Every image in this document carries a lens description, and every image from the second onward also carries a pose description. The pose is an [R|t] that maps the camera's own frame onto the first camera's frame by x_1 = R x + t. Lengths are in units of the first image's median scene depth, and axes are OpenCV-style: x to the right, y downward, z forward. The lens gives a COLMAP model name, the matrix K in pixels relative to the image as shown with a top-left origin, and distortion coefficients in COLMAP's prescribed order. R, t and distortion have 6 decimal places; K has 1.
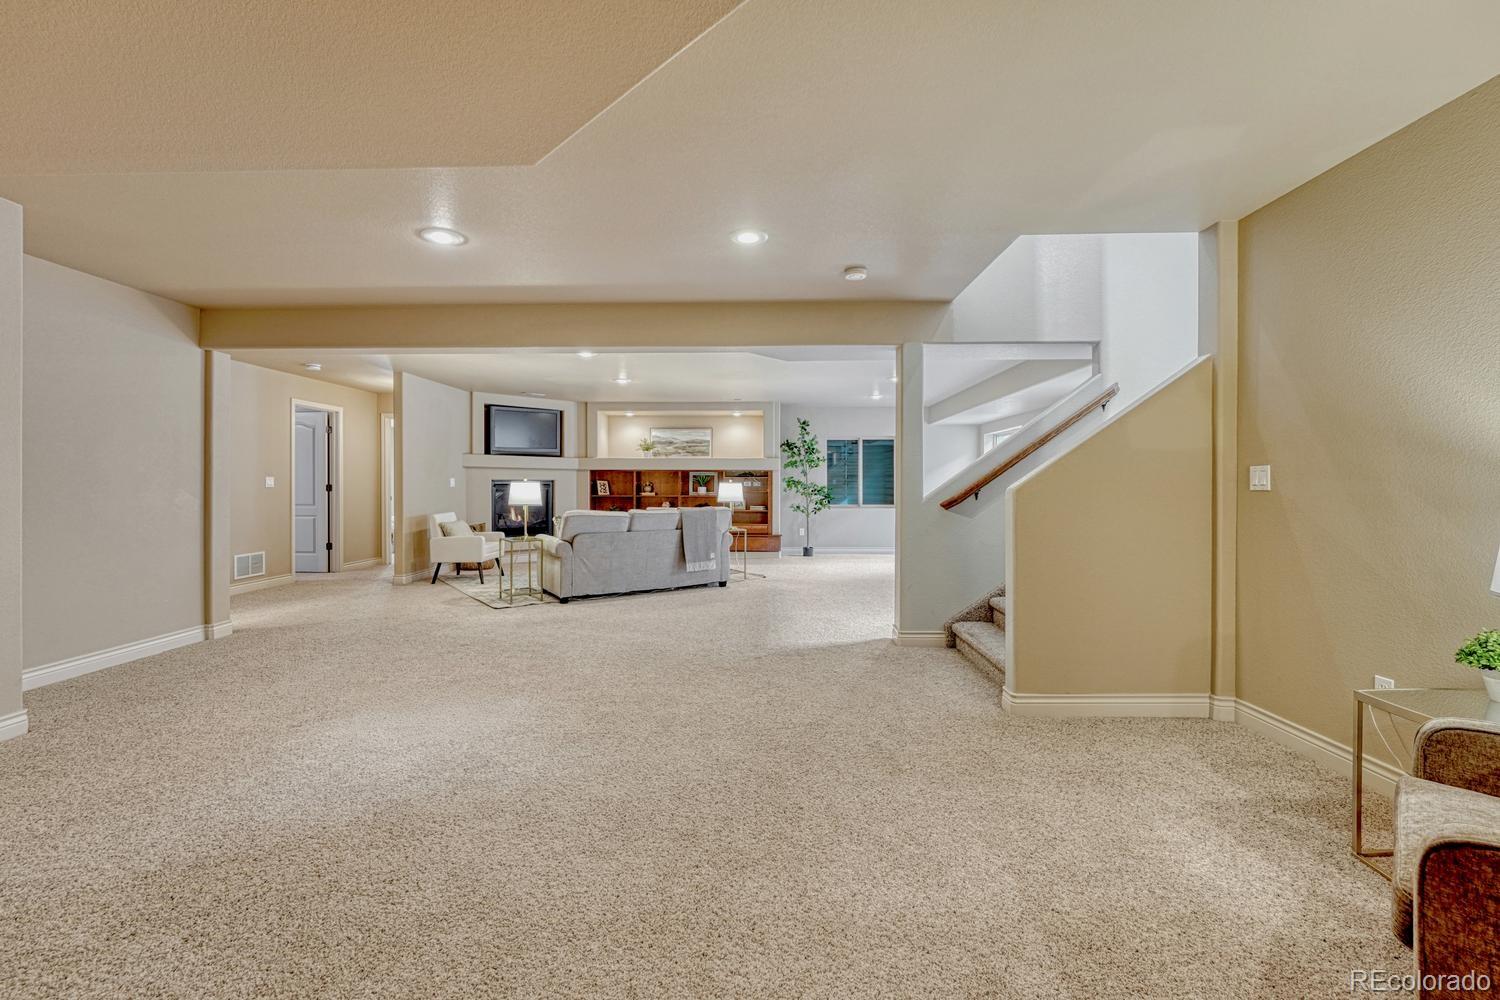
lens RADIAL K [[634.2, 0, 754.1], [0, 634.2, 500.9], [0, 0, 1]] dist [-0.000502, -0.000202]
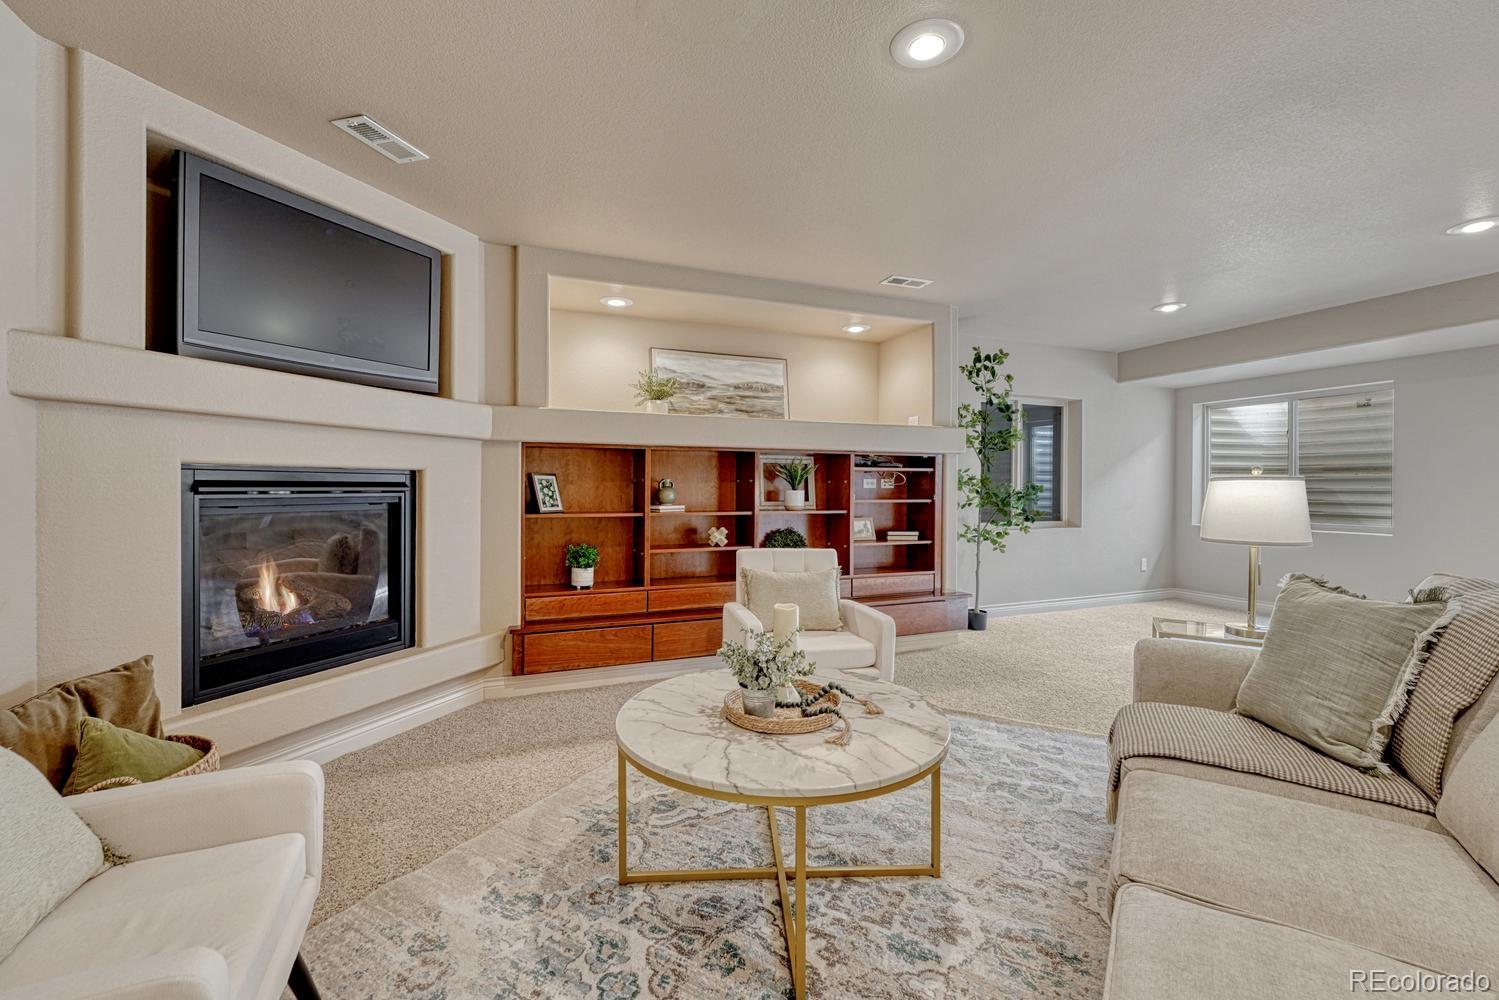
lens RADIAL K [[633.7, 0, 749.3], [0, 633.7, 490.6], [0, 0, 1]] dist [-0.000502, -0.000202]
pose [[0.926552, -0.002272, 0.376159, -0.271463], [0.013313, 0.999553, -0.026756, -0.010132], [-0.375930, 0.029799, 0.926169, 0.619984]]
